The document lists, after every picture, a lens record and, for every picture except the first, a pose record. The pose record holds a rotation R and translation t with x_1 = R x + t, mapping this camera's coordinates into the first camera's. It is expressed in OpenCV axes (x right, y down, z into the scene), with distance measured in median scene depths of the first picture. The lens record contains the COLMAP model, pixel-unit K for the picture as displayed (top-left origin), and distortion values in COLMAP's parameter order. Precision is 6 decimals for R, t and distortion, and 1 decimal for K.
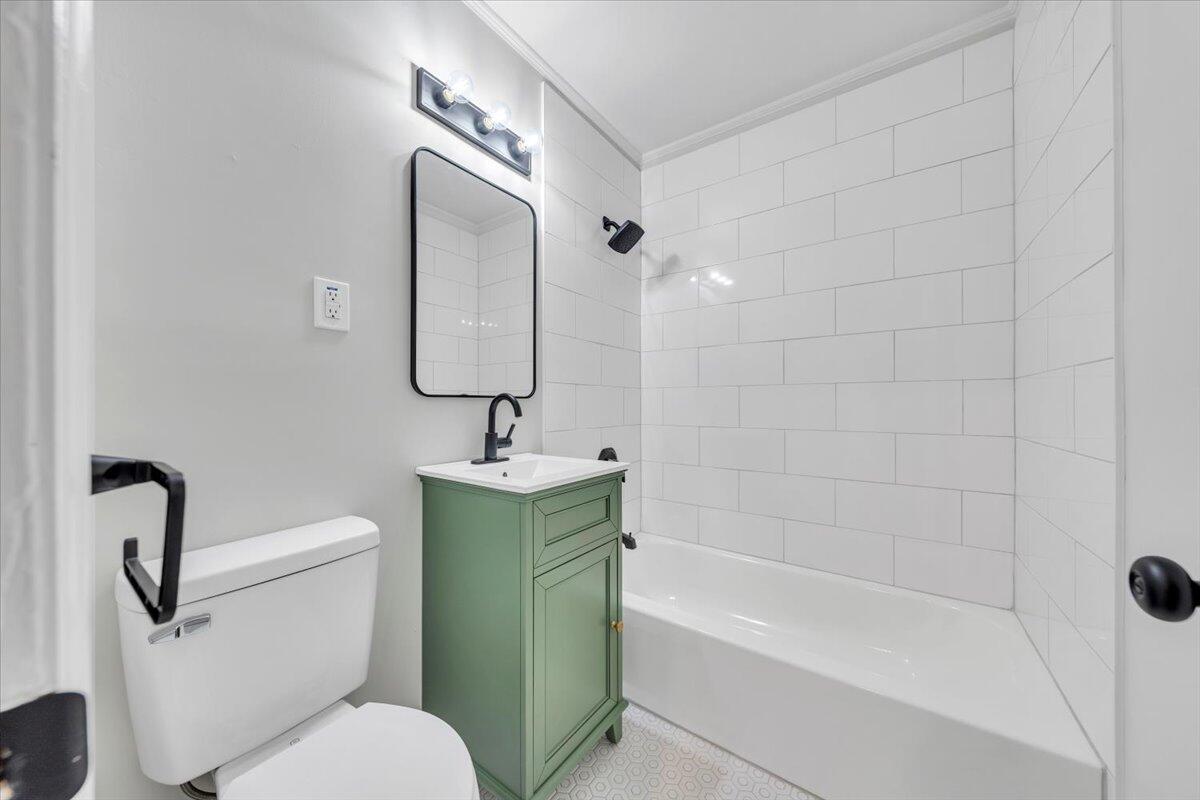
lens RADIAL K [[408.1, 0, 596.0], [0, 408.1, 402.2], [0, 0, 1]] dist [-0.004758, 0.000532]
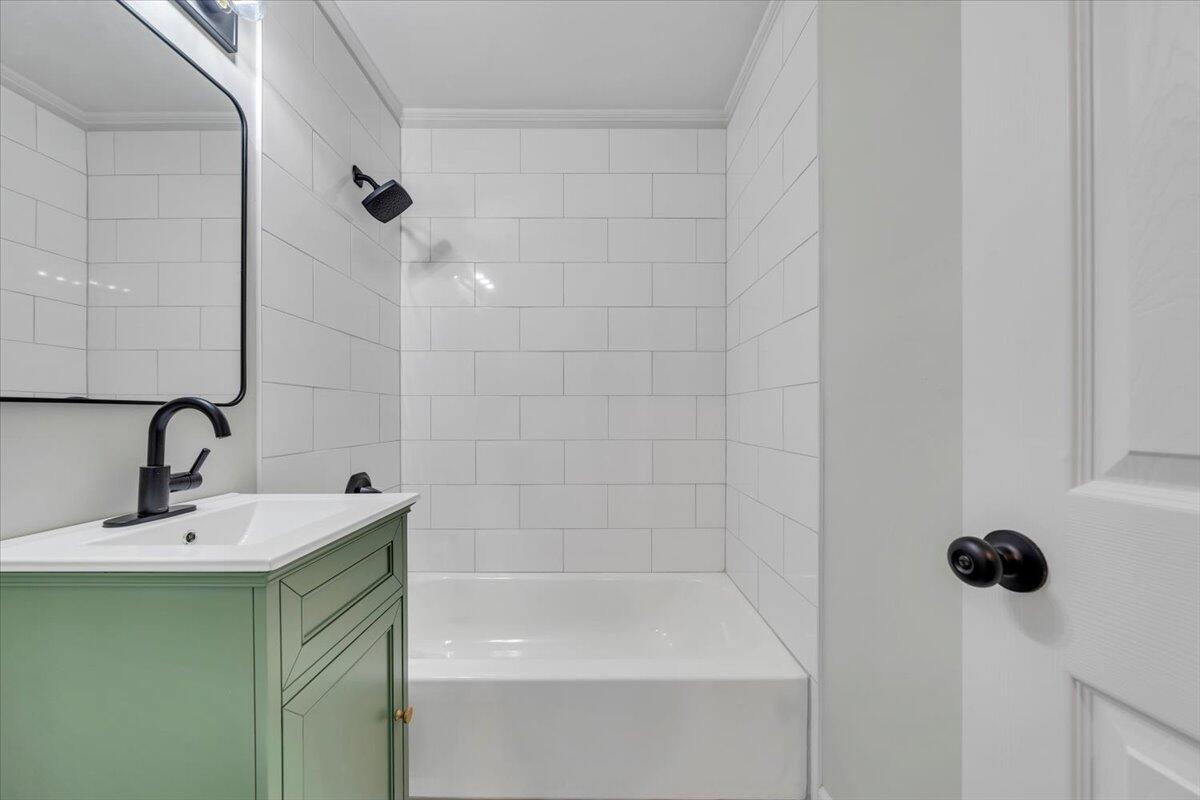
lens RADIAL K [[408.1, 0, 588.8], [0, 408.1, 414.5], [0, 0, 1]] dist [-0.004758, 0.000532]
pose [[0.806923, -0.000707, 0.590657, -0.090239], [-0.003205, 0.999979, 0.005575, -0.002199], [-0.590648, -0.006392, 0.806904, 0.163331]]
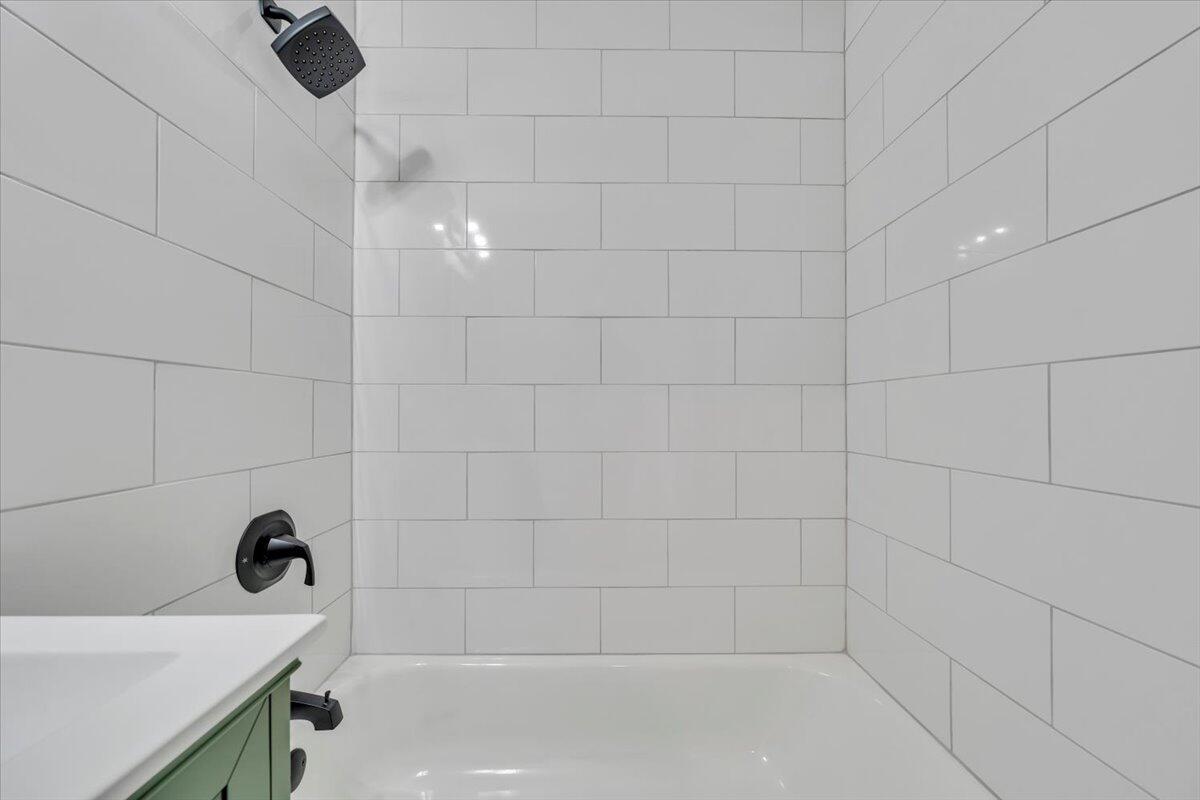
lens RADIAL K [[408.1, 0, 581.3], [0, 408.1, 407.8], [0, 0, 1]] dist [-0.004758, 0.000532]
pose [[0.804872, 0.005878, 0.593419, 0.046990], [-0.004395, 0.999983, -0.003944, -0.001987], [-0.593432, 0.000566, 0.804884, 0.529428]]
